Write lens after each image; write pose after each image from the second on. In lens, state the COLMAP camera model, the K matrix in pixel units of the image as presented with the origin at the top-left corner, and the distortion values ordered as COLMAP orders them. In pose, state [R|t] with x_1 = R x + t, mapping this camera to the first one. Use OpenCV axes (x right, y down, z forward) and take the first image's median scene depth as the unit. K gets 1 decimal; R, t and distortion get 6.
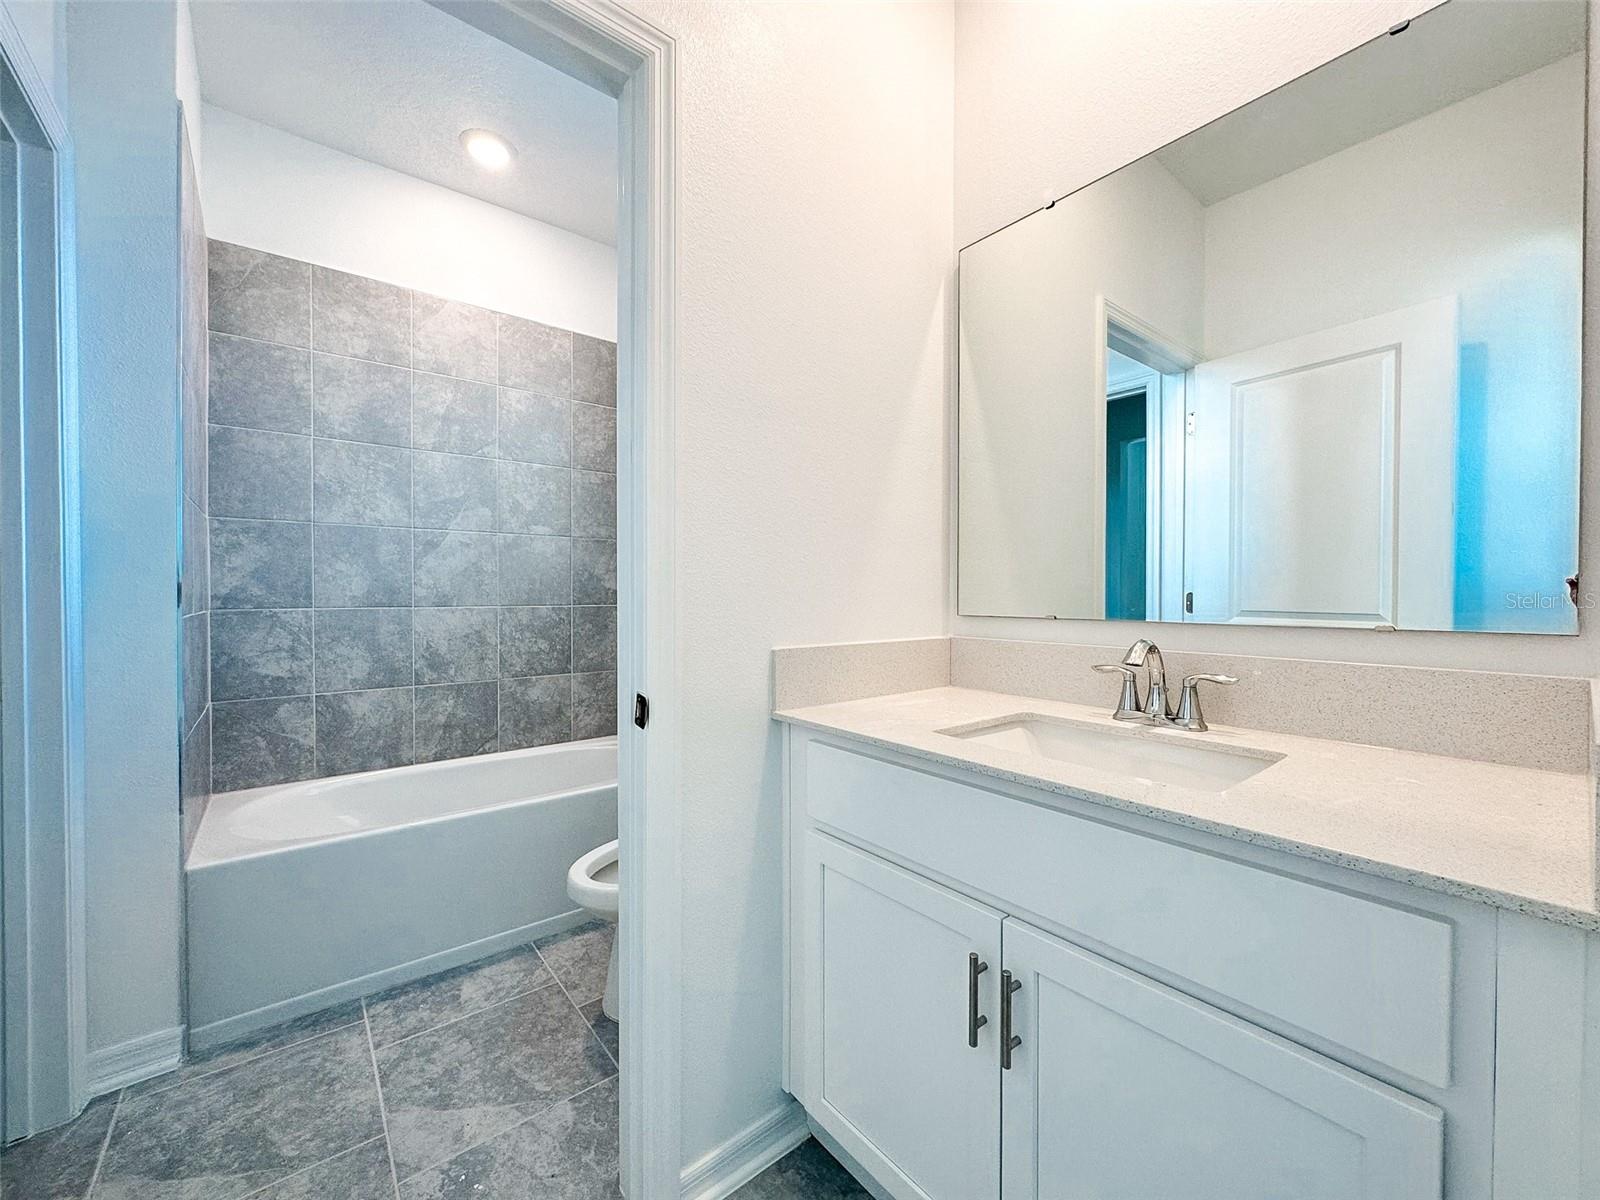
lens RADIAL K [[639.3, 0, 800.0], [0, 639.3, 600.0], [0, 0, 1]] dist [0.017317, 0.000023]
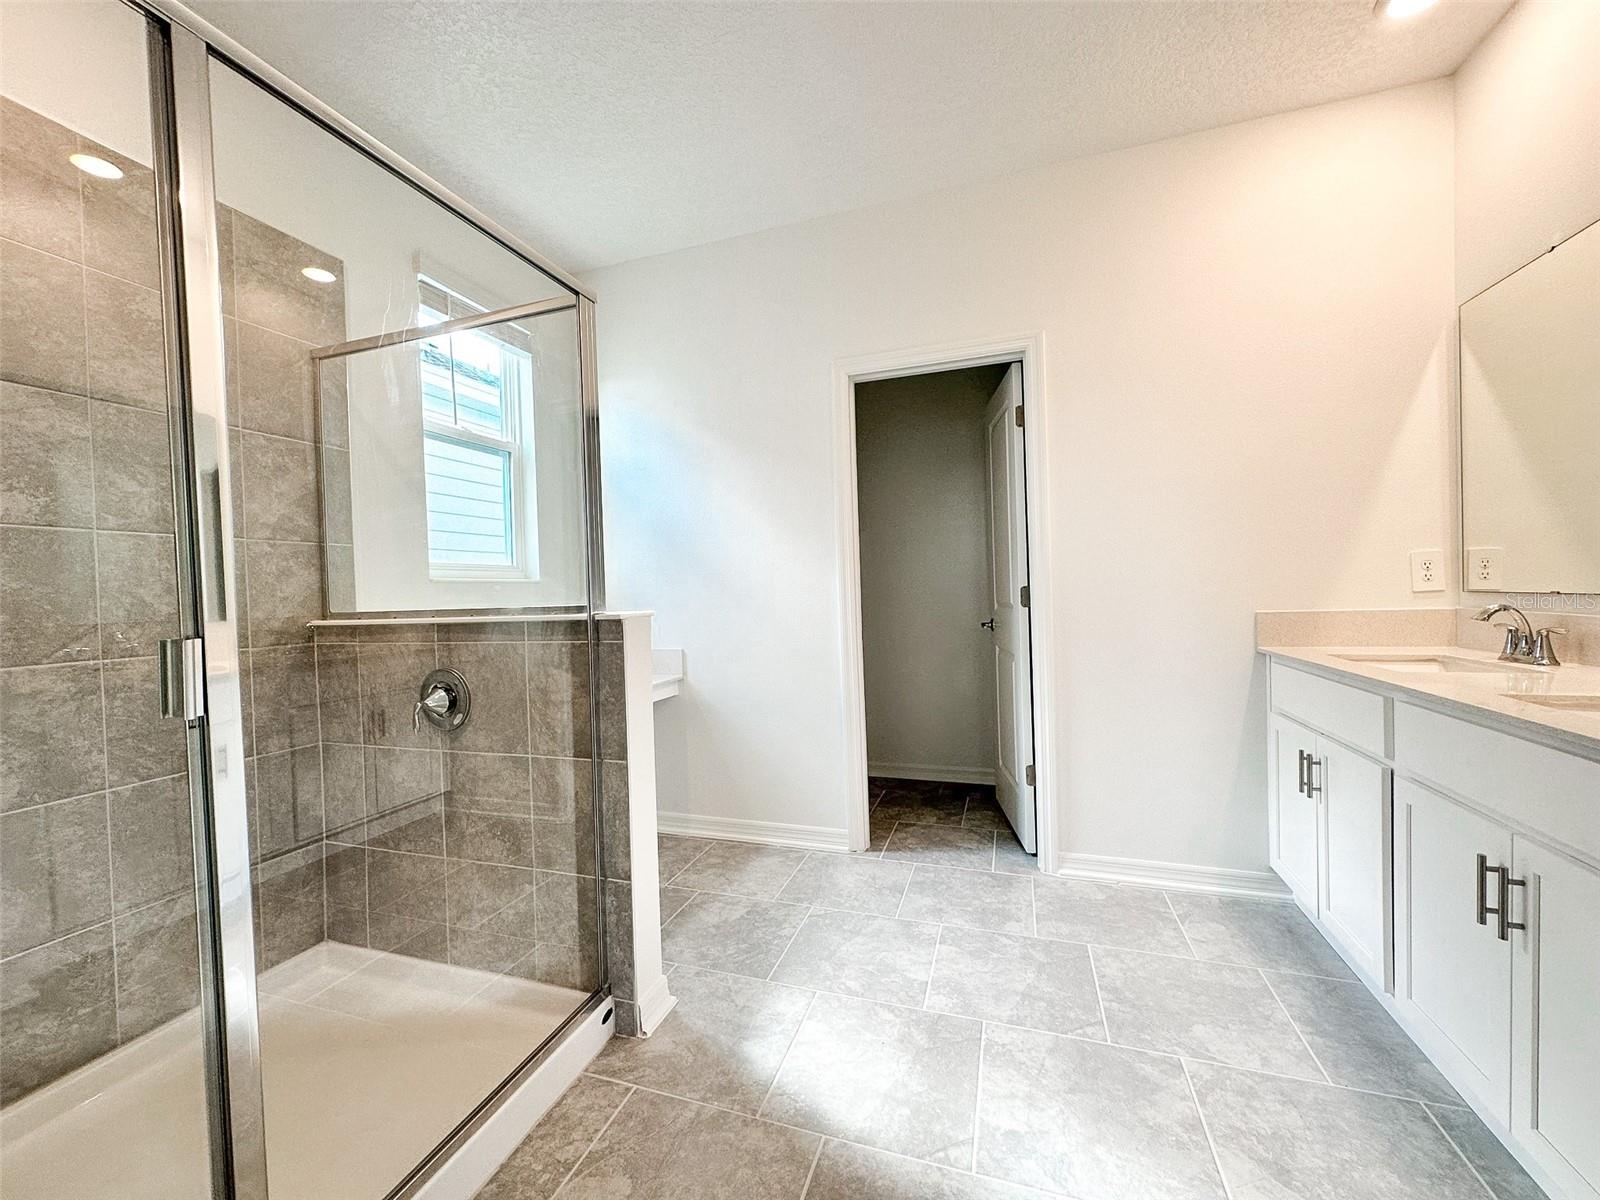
lens RADIAL K [[639.3, 0, 800.0], [0, 639.3, 600.0], [0, 0, 1]] dist [0.017317, 0.000023]
pose [[0.536270, -0.003722, -0.844038, 0.670835], [0.020397, 0.999755, 0.008550, 0.003528], [0.843800, -0.021801, 0.536215, -0.859186]]
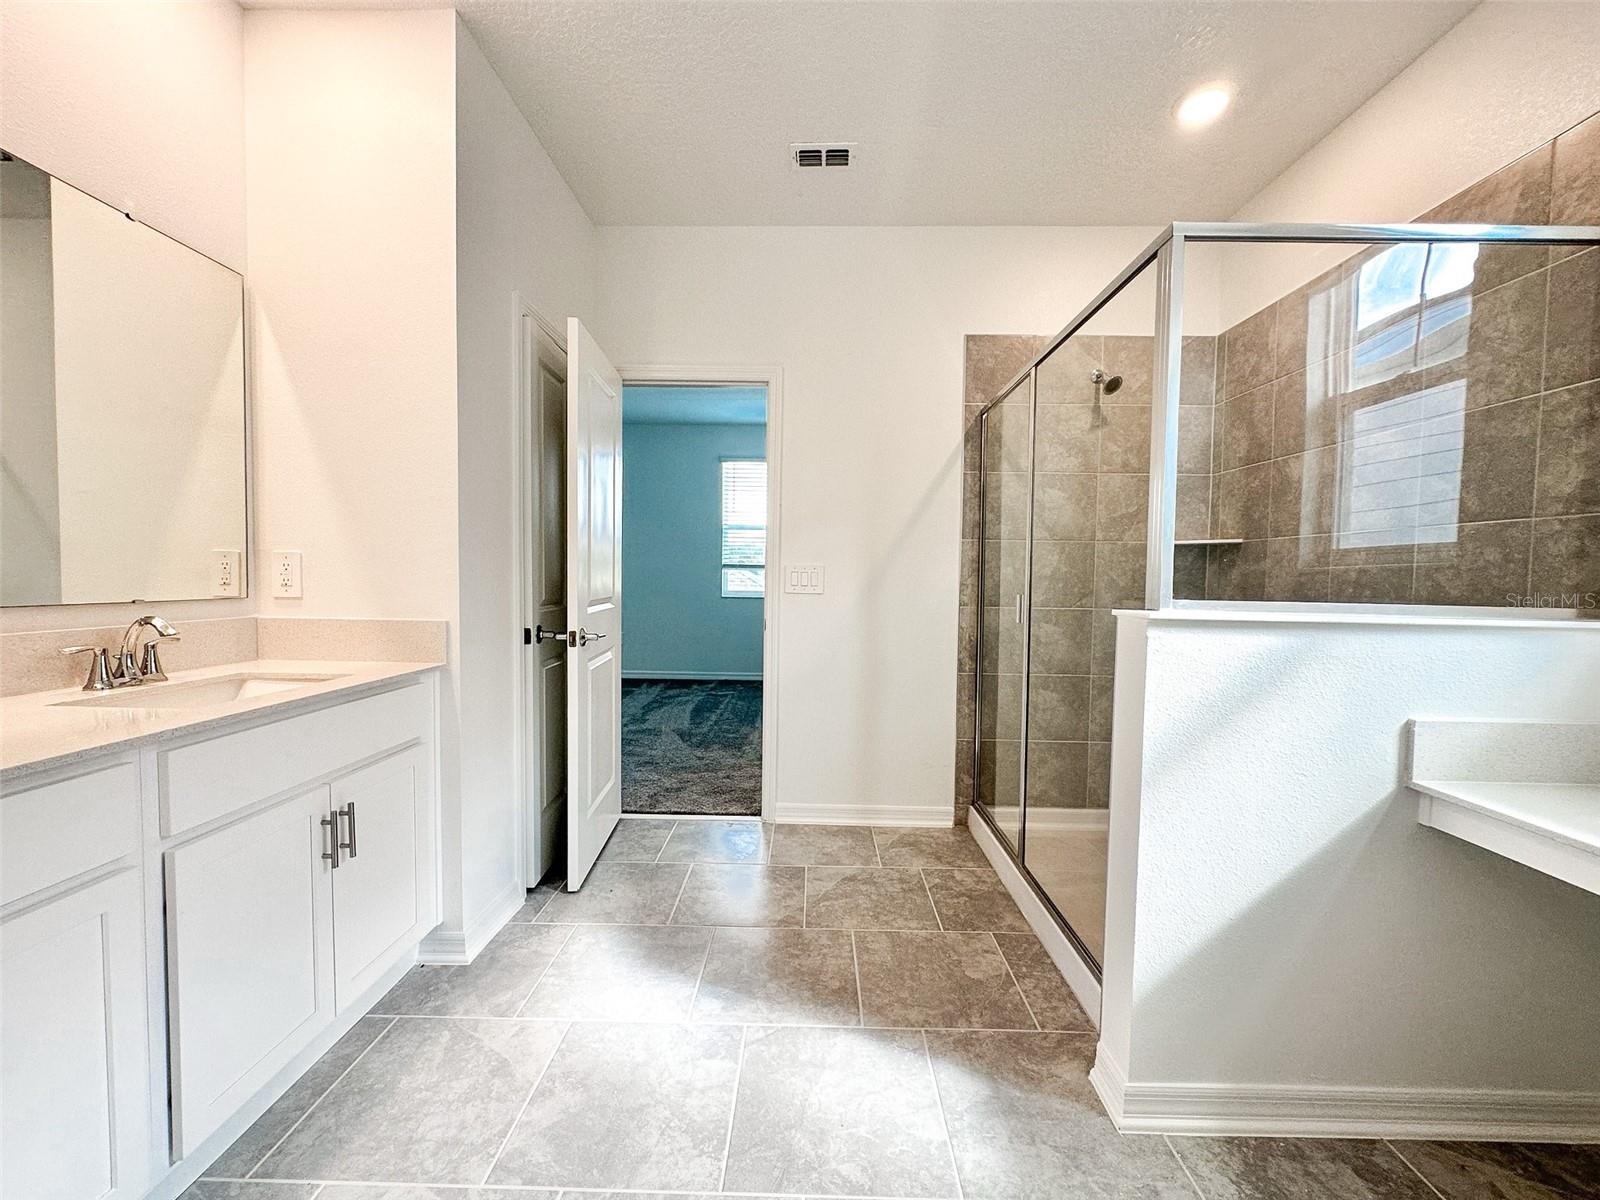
lens RADIAL K [[639.3, 0, 800.0], [0, 639.3, 600.0], [0, 0, 1]] dist [0.017317, 0.000023]
pose [[-0.765535, -0.042642, 0.641980, -1.665201], [-0.008708, 0.998397, 0.055933, -0.061034], [-0.643335, 0.037228, -0.764679, 1.547782]]
